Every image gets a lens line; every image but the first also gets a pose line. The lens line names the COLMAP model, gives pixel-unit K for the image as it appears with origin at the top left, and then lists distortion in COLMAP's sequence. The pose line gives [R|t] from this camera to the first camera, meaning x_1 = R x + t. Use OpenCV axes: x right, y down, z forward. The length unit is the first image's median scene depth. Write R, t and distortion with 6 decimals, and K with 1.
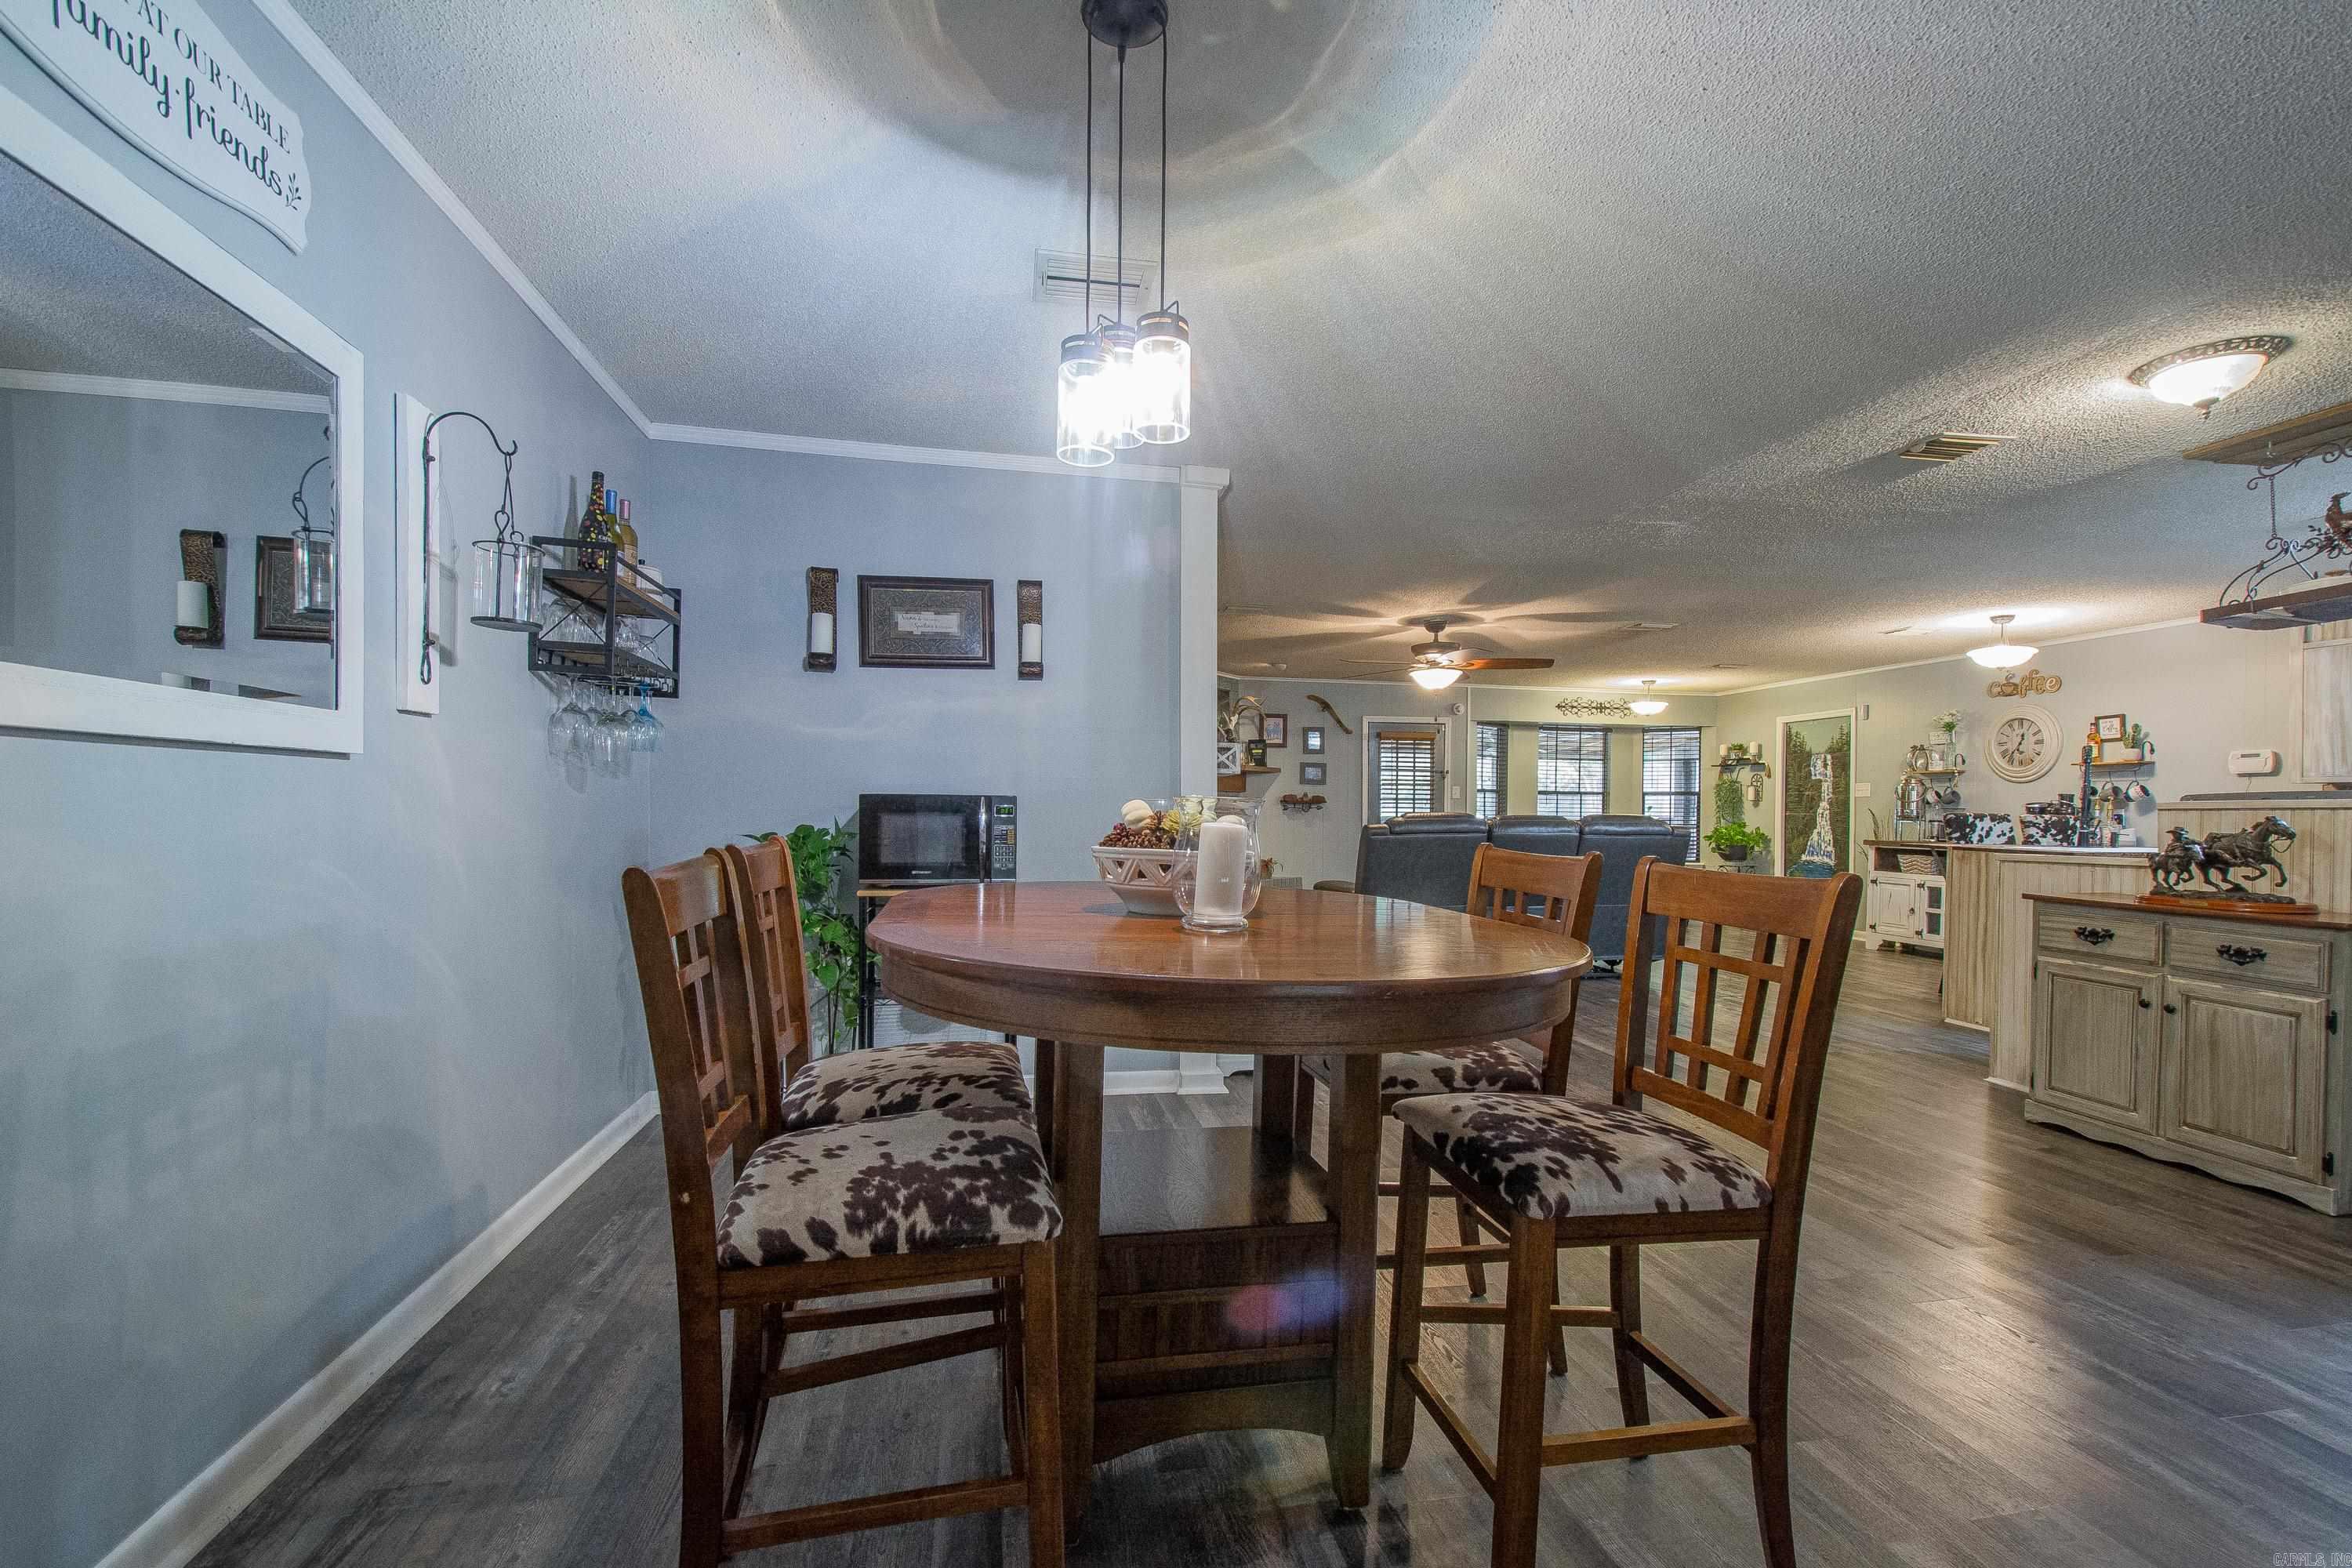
lens RADIAL K [[1028.6, 0, 1194.9], [0, 1028.6, 818.1], [0, 0, 1]] dist [0.019610, -0.007378]
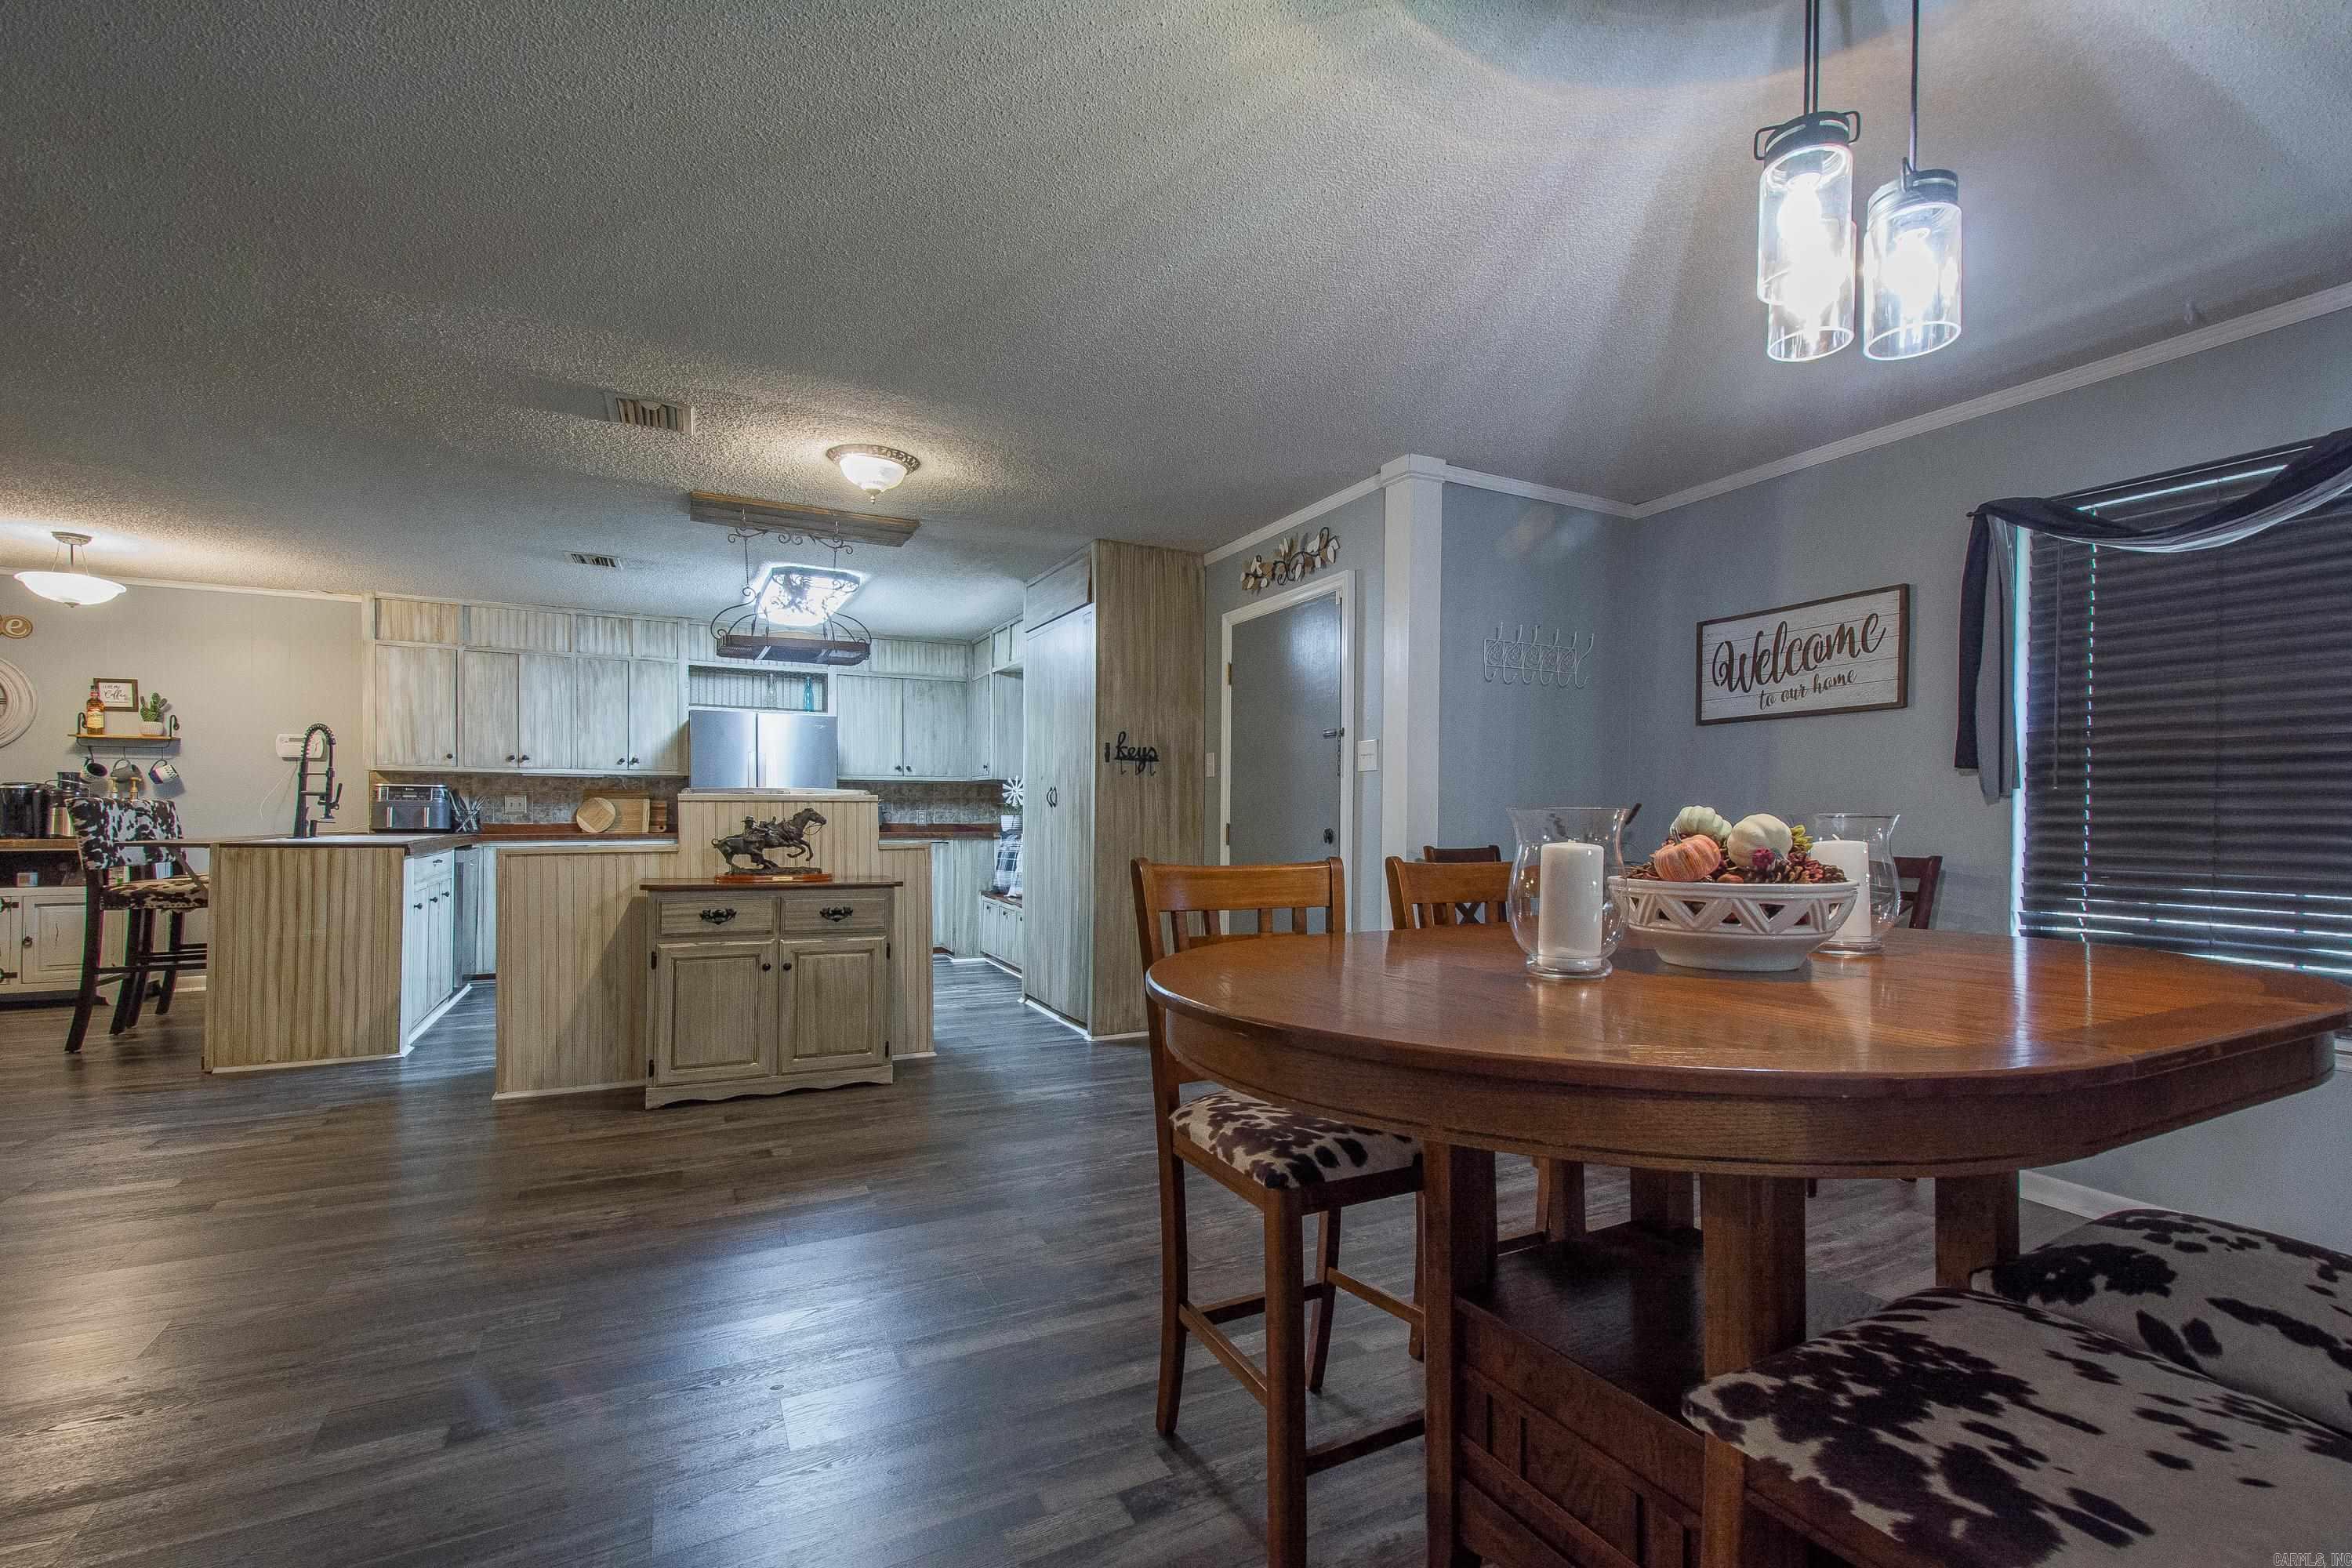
lens RADIAL K [[1028.6, 0, 1195.8], [0, 1028.6, 822.5], [0, 0, 1]] dist [0.019610, -0.007378]
pose [[-0.270991, -0.022848, 0.962311, -0.157632], [-0.003990, 0.999736, 0.022613, -0.006426], [-0.962574, 0.002288, -0.271010, 0.392076]]
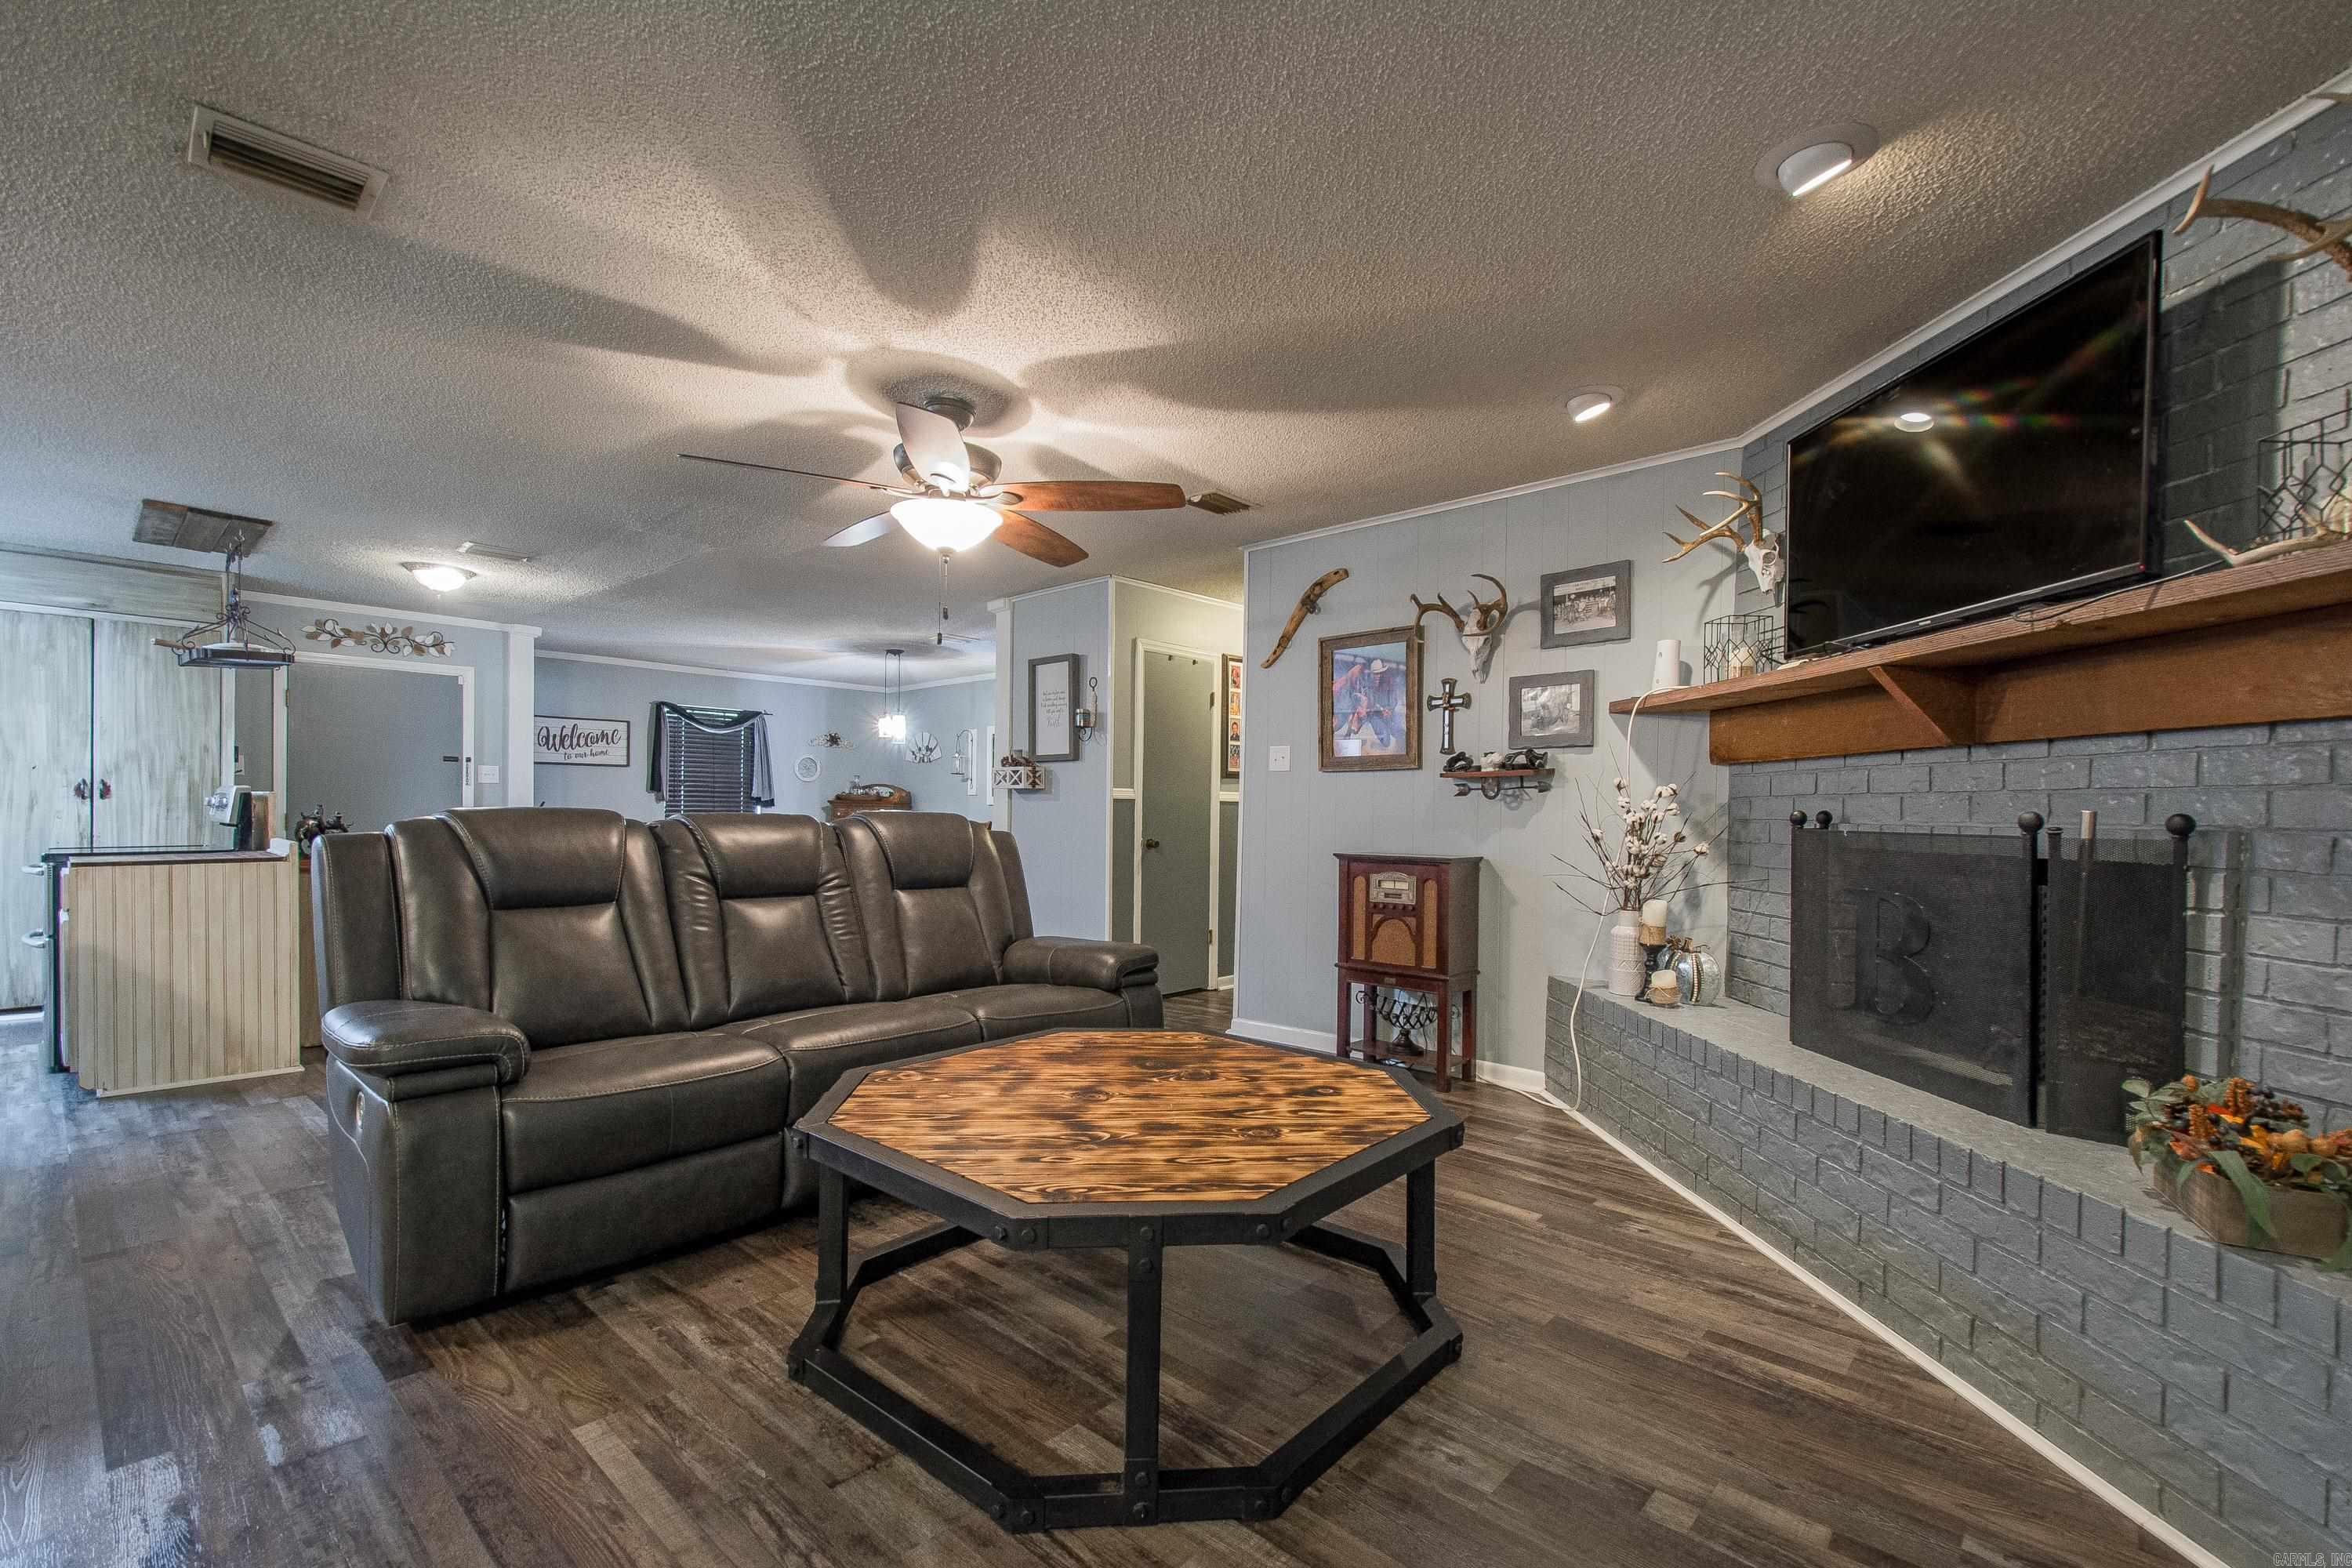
lens RADIAL K [[1028.6, 0, 1195.9], [0, 1028.6, 822.1], [0, 0, 1]] dist [0.019610, -0.007378]
pose [[-0.803283, -0.013372, -0.595448, 0.400334], [-0.021754, 0.999740, 0.006896, -0.005960], [0.595201, 0.018492, -0.803364, 1.374472]]
